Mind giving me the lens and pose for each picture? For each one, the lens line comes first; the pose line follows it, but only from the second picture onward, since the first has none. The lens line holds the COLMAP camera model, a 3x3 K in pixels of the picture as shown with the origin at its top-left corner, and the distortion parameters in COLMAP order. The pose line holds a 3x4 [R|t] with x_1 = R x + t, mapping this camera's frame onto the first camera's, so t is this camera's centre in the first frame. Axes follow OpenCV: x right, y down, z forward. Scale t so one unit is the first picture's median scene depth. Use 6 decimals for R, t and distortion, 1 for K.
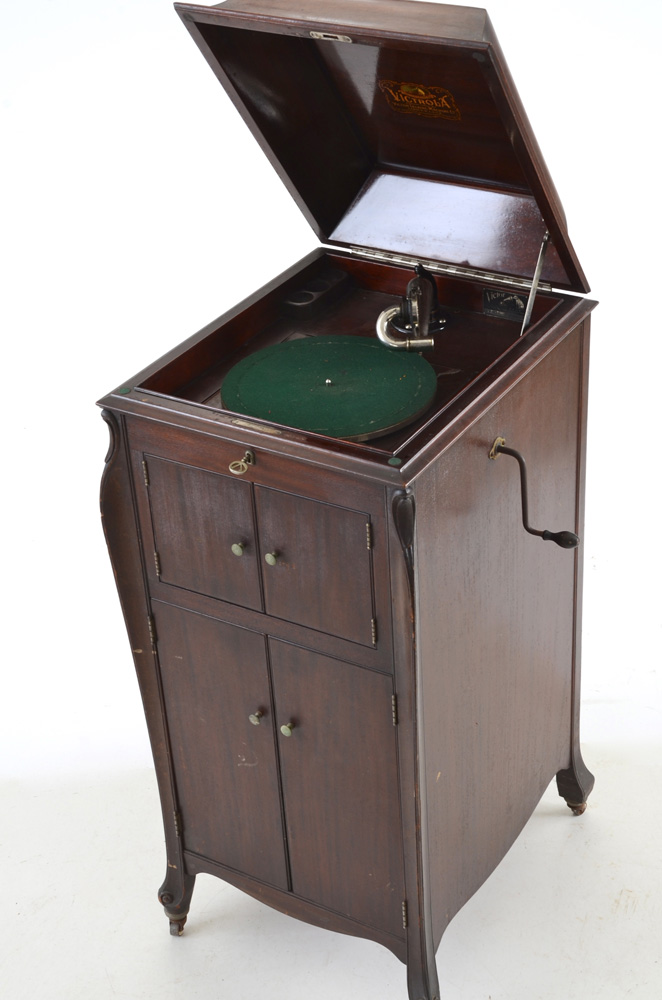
lens RADIAL K [[1672.4, 0, 331.0], [0, 1672.4, 500.0], [0, 0, 1]] dist [0.184843, -0.017296]
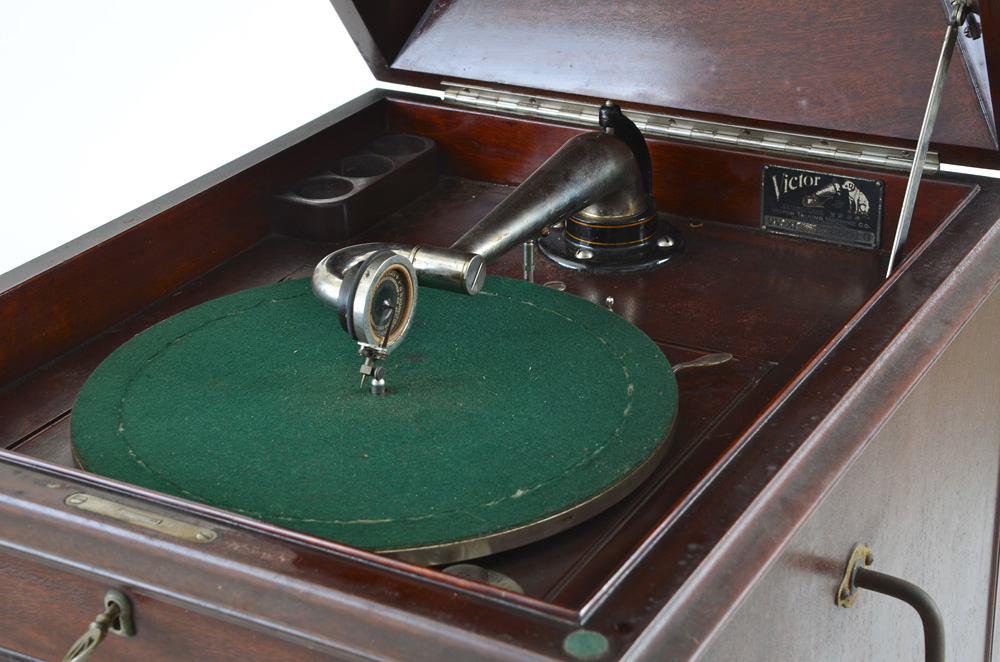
lens RADIAL K [[1829.4, 0, 500.0], [0, 1829.4, 331.0], [0, 0, 1]] dist [0.245897, -0.016940]
pose [[0.999058, 0.009425, 0.042369, 0.007737], [-0.004461, 0.993266, -0.115770, -0.035411], [-0.043175, 0.115472, 0.992372, 0.595140]]
